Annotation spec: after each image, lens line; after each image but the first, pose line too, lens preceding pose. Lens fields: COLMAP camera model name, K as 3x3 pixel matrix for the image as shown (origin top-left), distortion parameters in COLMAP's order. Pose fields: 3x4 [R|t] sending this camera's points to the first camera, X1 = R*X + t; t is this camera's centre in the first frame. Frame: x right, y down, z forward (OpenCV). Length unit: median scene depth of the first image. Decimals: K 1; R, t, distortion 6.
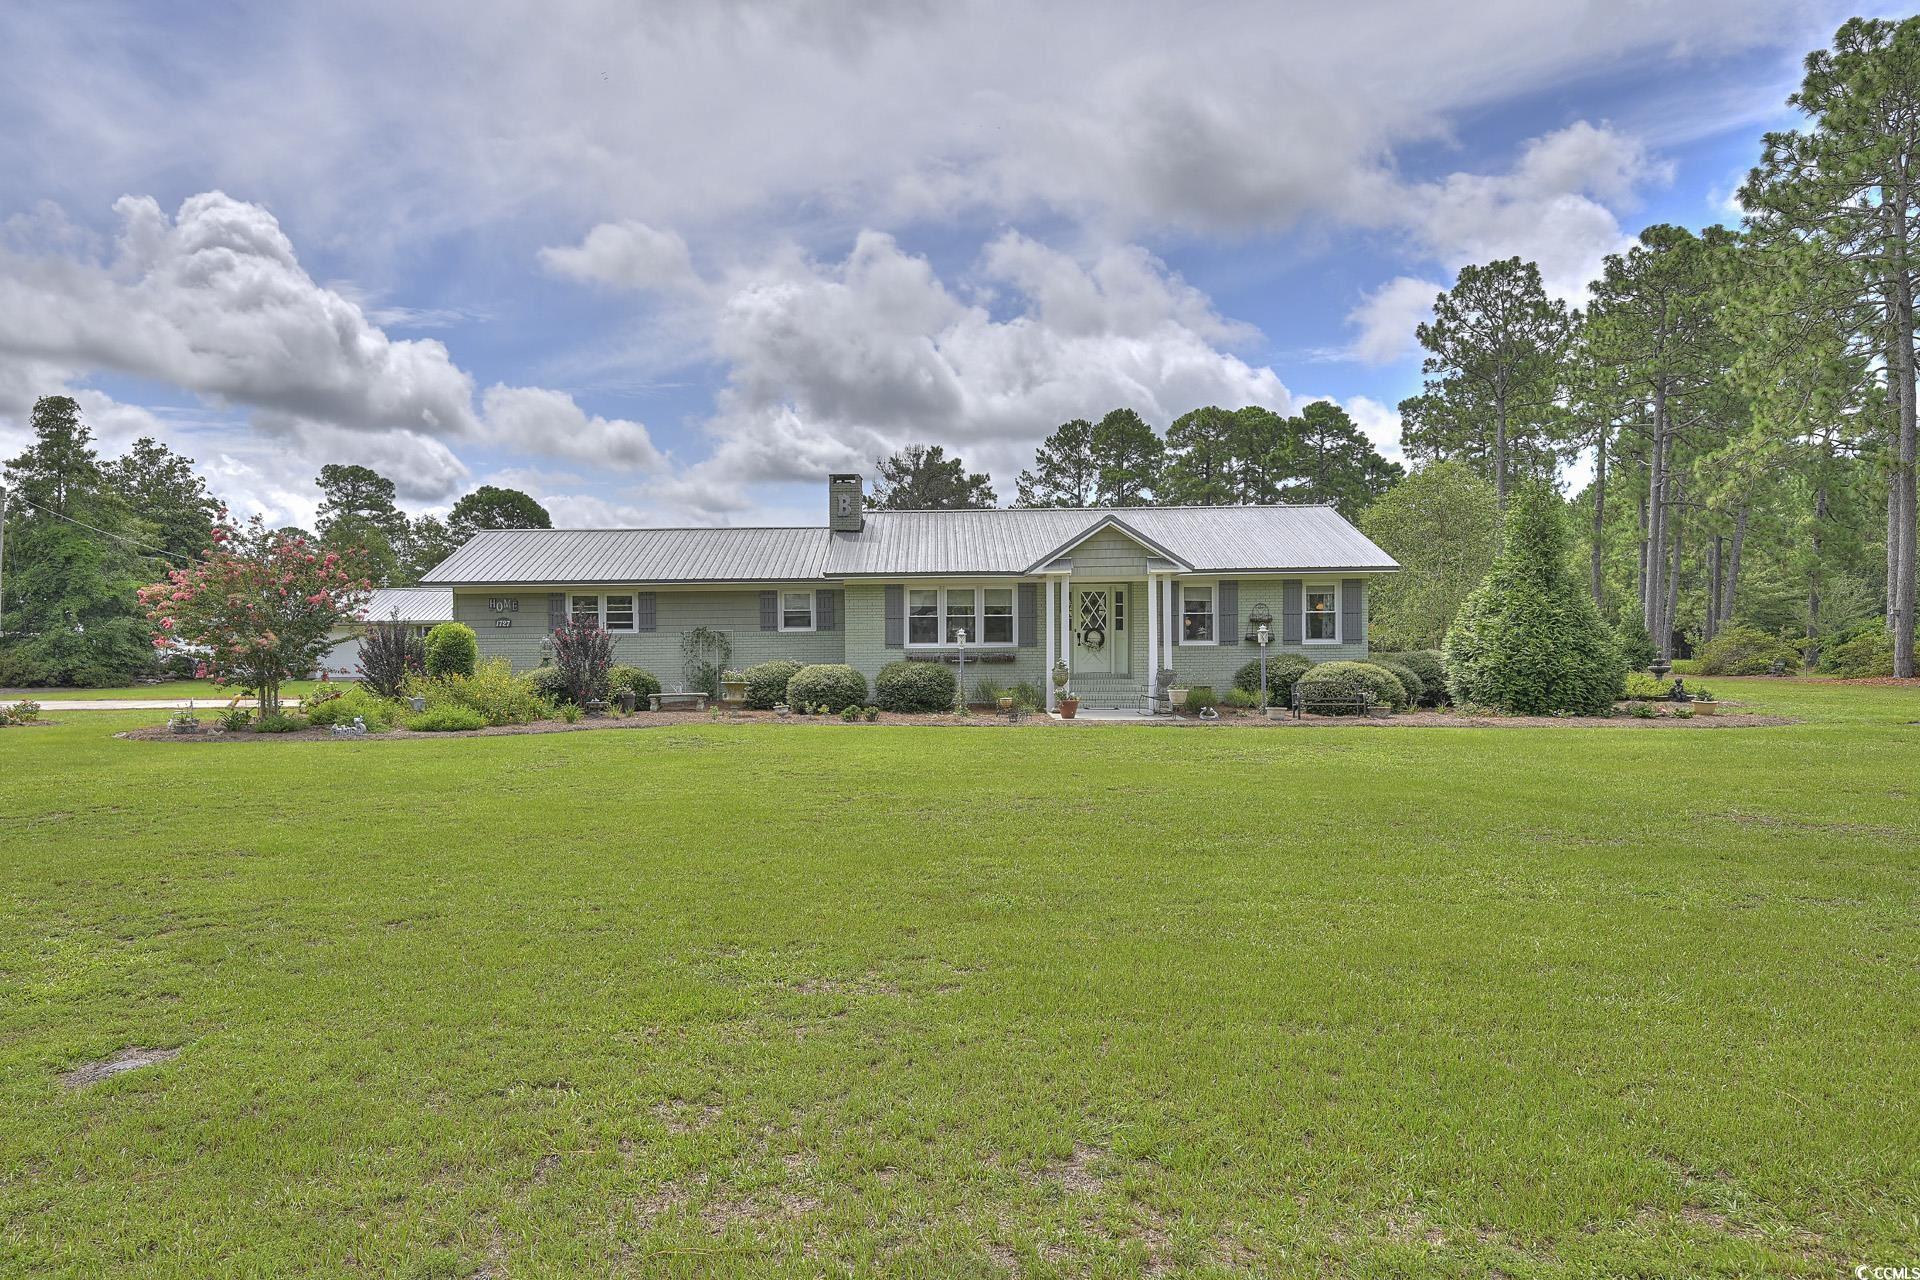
lens RADIAL K [[1288.5, 0, 911.2], [0, 1288.5, 656.3], [0, 0, 1]] dist [0.024330, 0.002995]
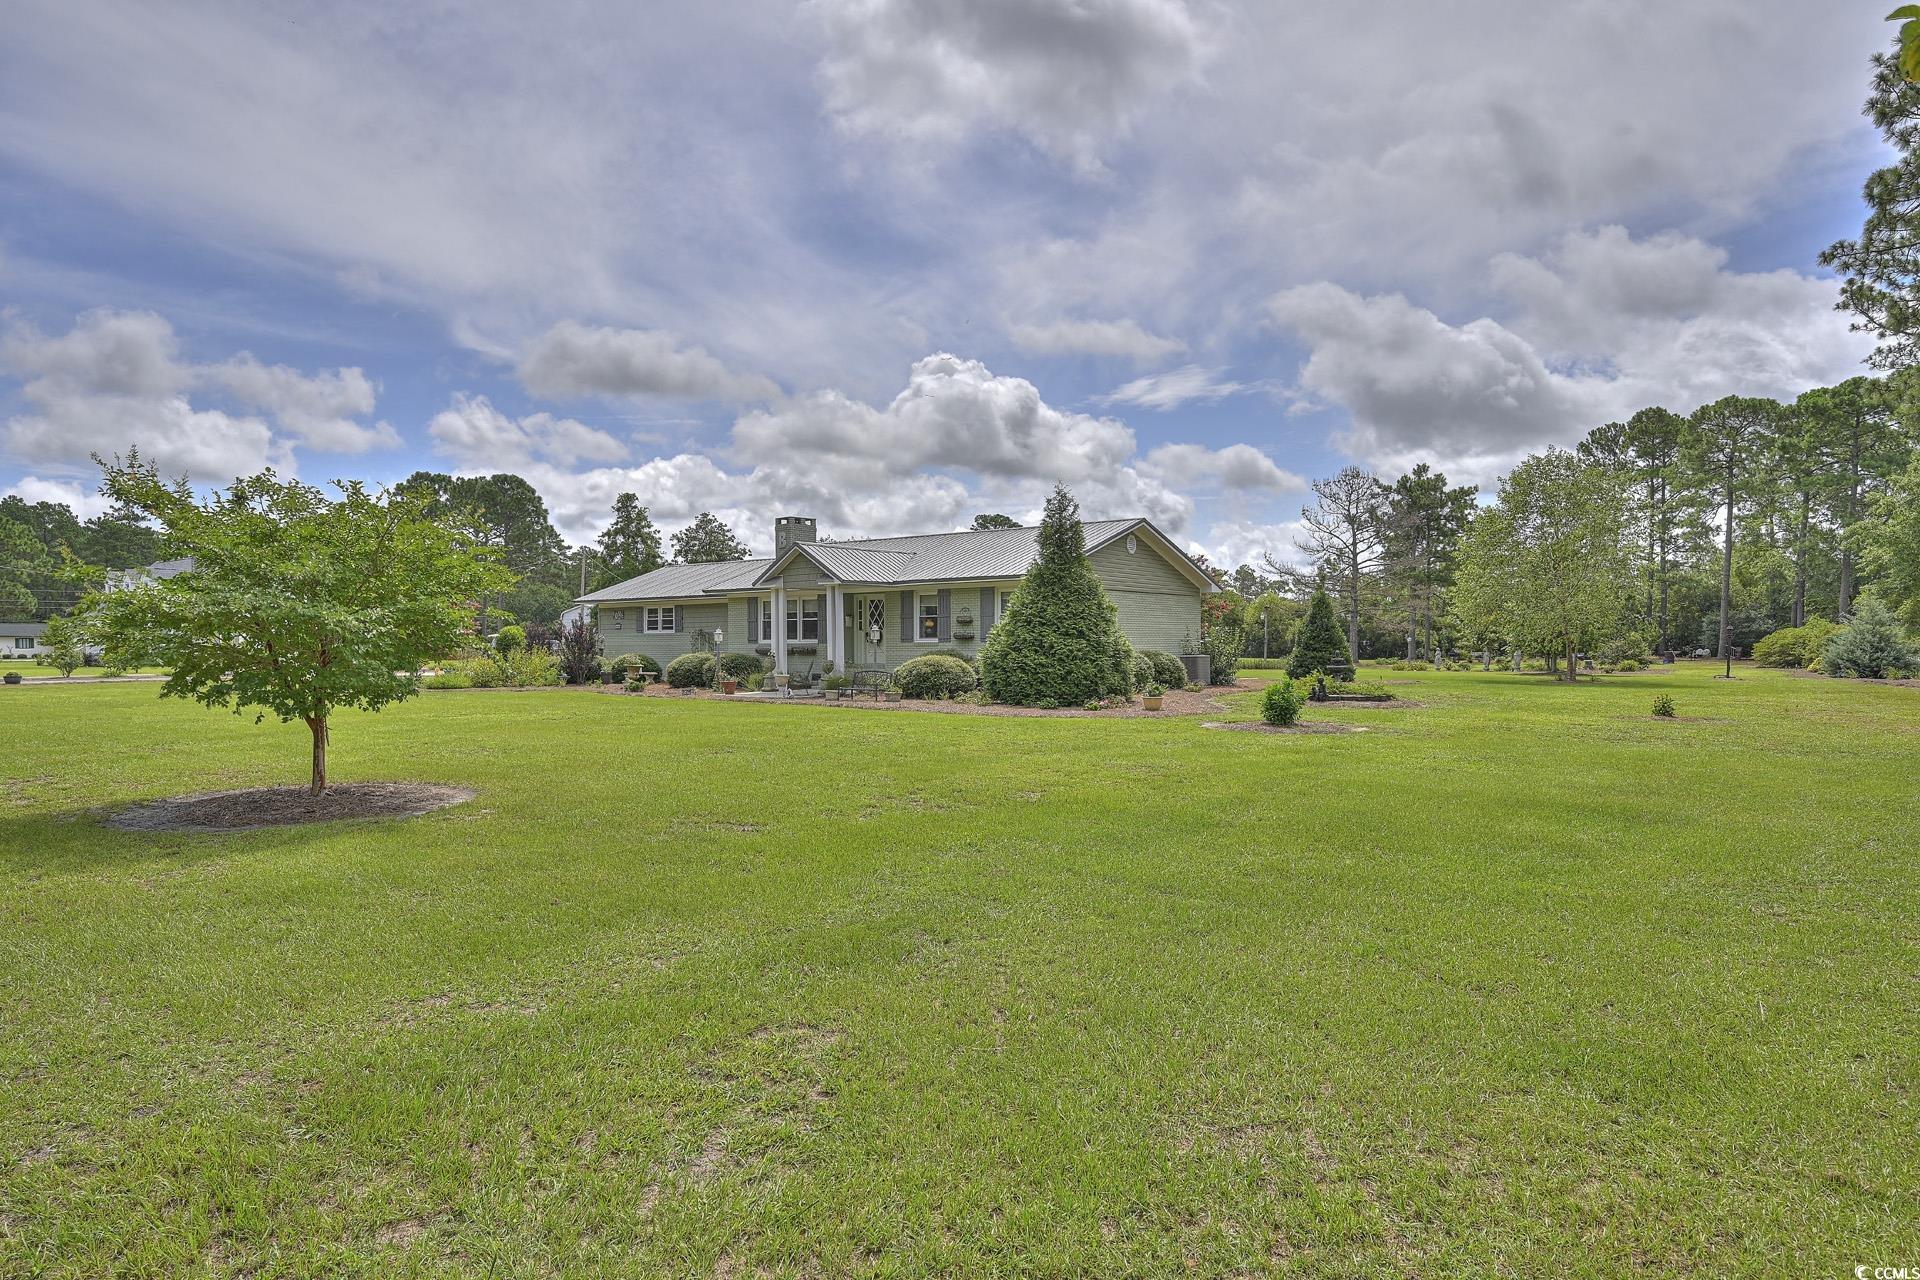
lens RADIAL K [[1066.6, 0, 954.2], [0, 1066.6, 640.0], [0, 0, 1]] dist [0.000870, 0.000294]
pose [[0.827659, 0.003502, -0.561221, 0.800901], [-0.012216, 0.999856, -0.011777, 0.000989], [0.561099, 0.016603, 0.827582, 0.173424]]
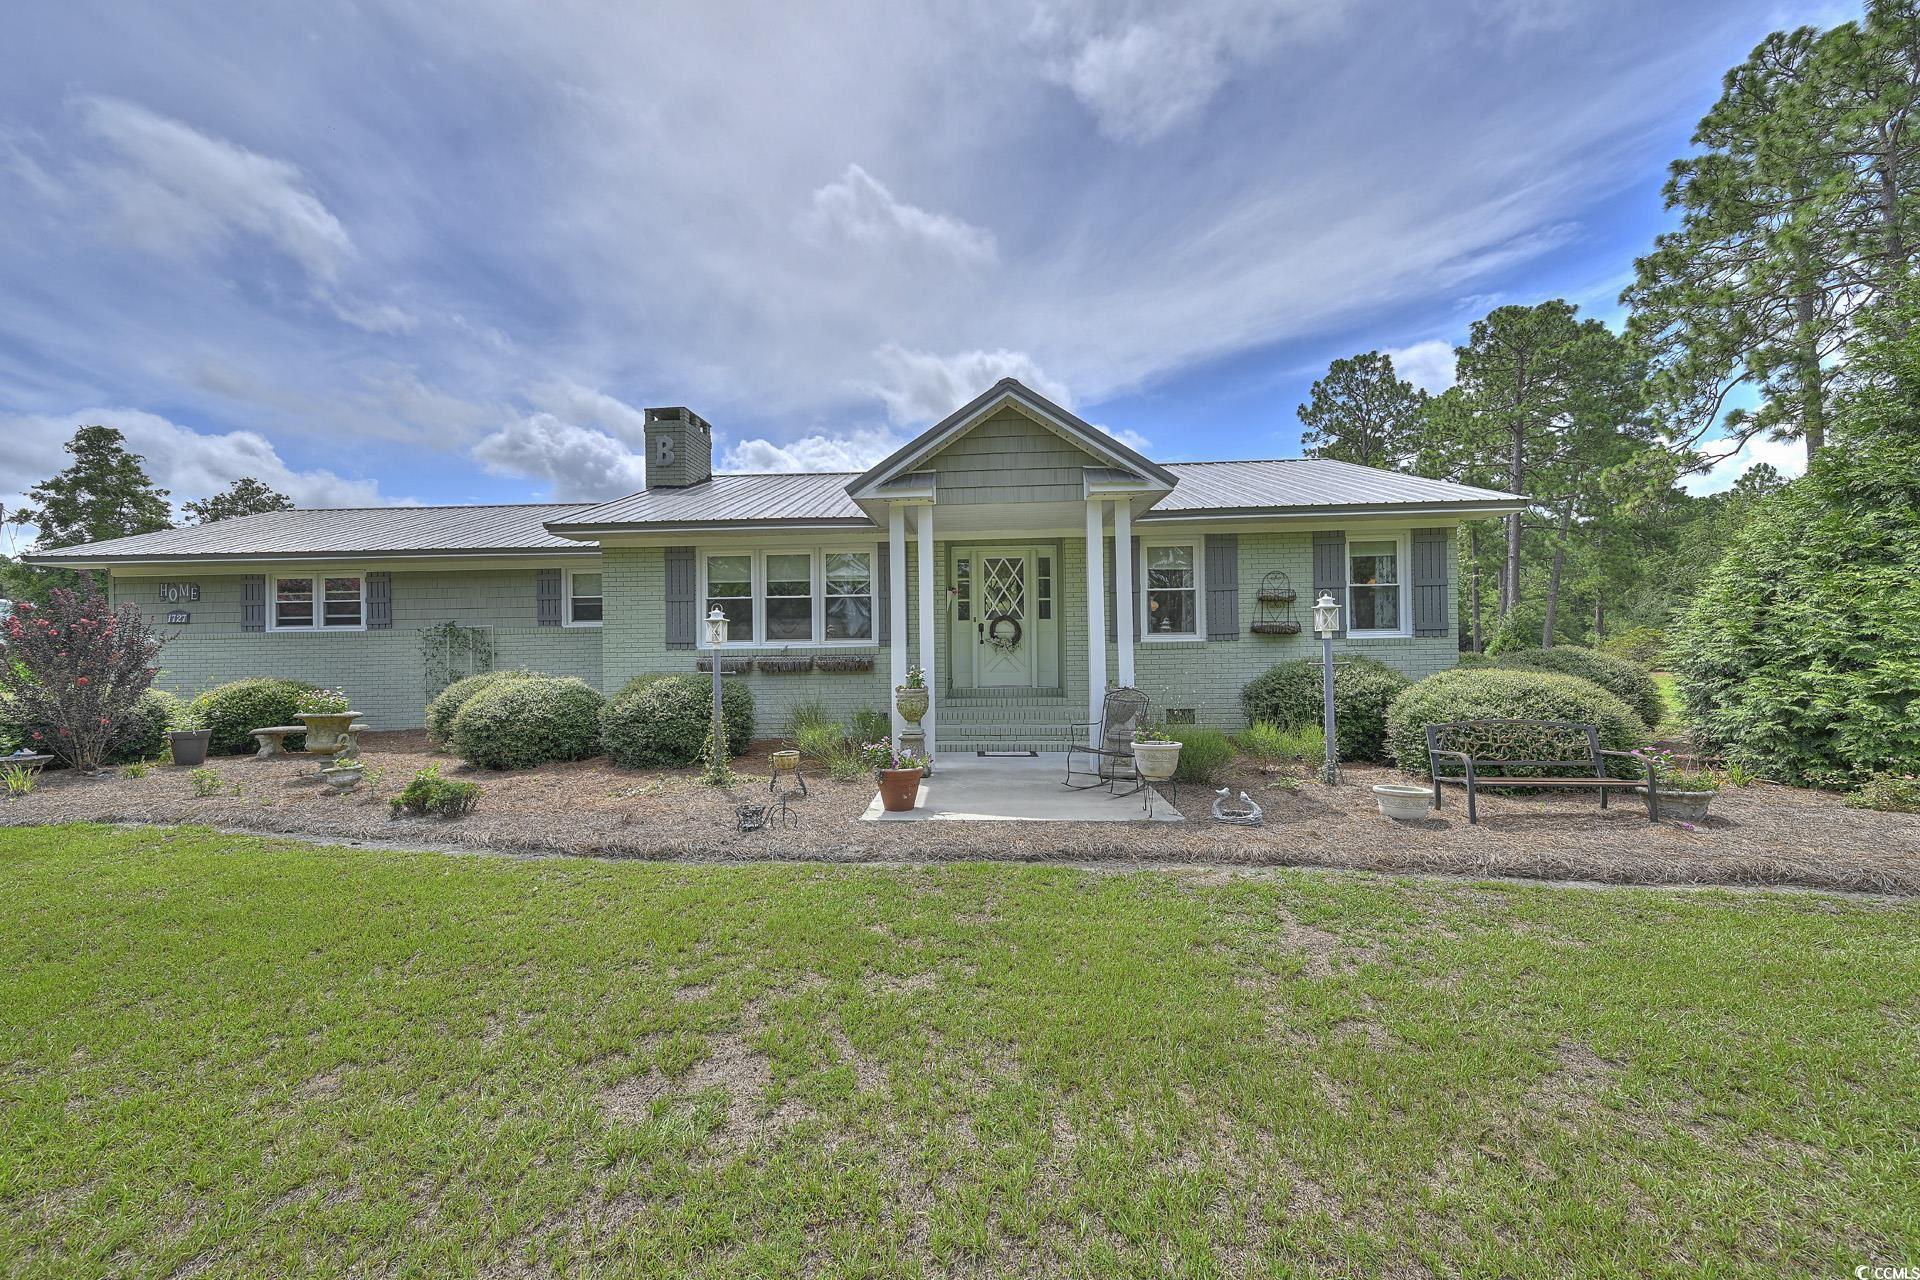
lens RADIAL K [[746.1, 0, 955.6], [0, 746.1, 640.9], [0, 0, 1]] dist [0.011332, 0.000300]
pose [[0.999943, -0.006350, -0.008561, 0.121303], [0.006165, 0.999751, -0.021428, -0.001845], [0.008695, 0.021374, 0.999734, 0.636795]]
